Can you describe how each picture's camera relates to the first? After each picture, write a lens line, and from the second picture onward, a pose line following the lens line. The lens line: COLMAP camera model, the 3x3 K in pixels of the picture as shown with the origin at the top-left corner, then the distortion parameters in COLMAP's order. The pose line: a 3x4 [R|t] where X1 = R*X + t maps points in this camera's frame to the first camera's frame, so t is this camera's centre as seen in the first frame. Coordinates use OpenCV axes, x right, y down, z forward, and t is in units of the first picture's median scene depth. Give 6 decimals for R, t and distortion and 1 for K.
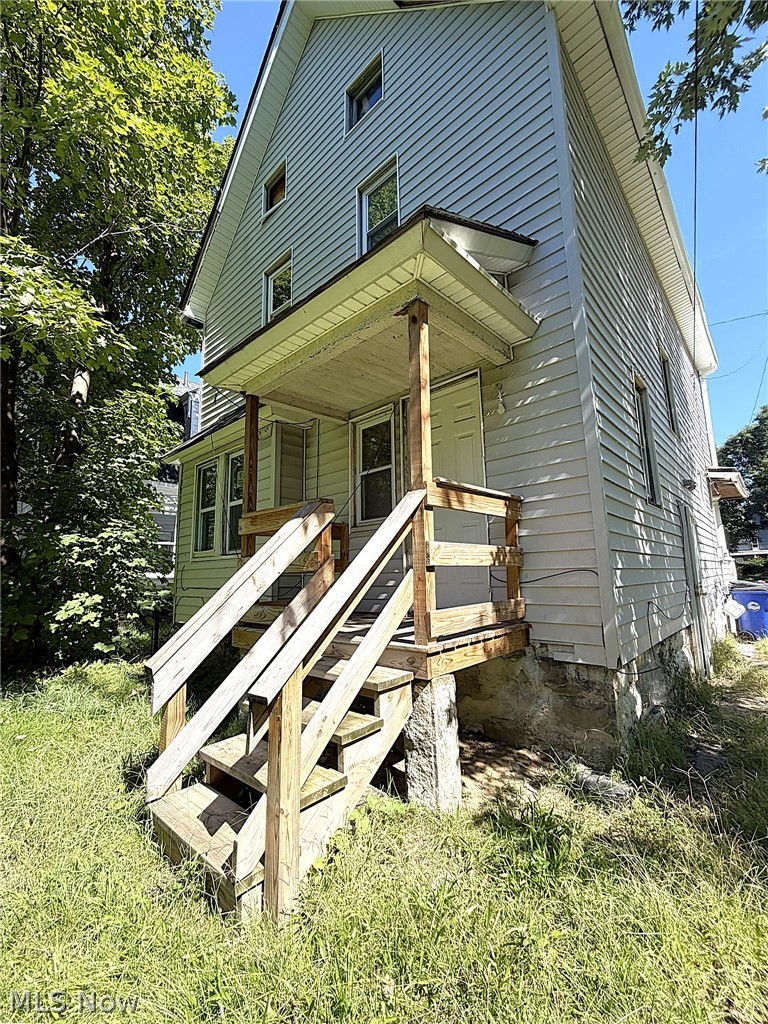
lens RADIAL K [[419.8, 0, 390.4], [0, 419.8, 509.2], [0, 0, 1]] dist [0.000883, 0.000115]
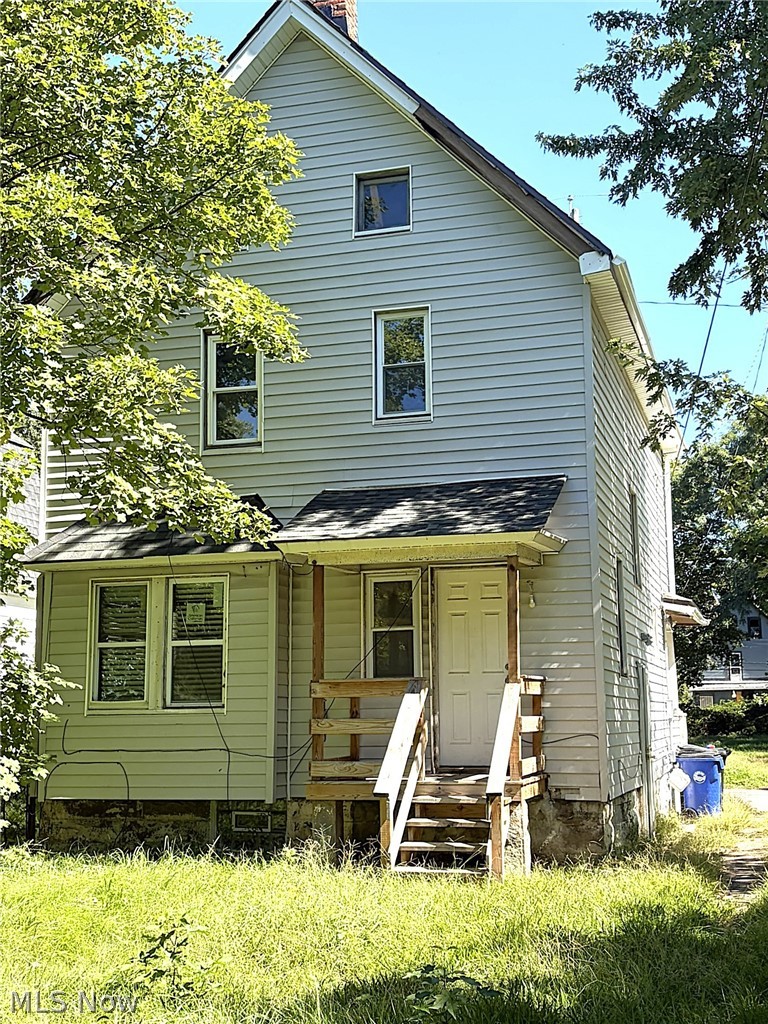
lens RADIAL K [[1258.4, 0, 383.4], [0, 1258.4, 512.1], [0, 0, 1]] dist [0.108218, 0.000000]
pose [[0.904346, 0.081277, 0.418989, -1.252909], [-0.076482, 0.996670, -0.028259, -0.267334], [-0.419890, -0.006490, 0.907552, -1.604851]]
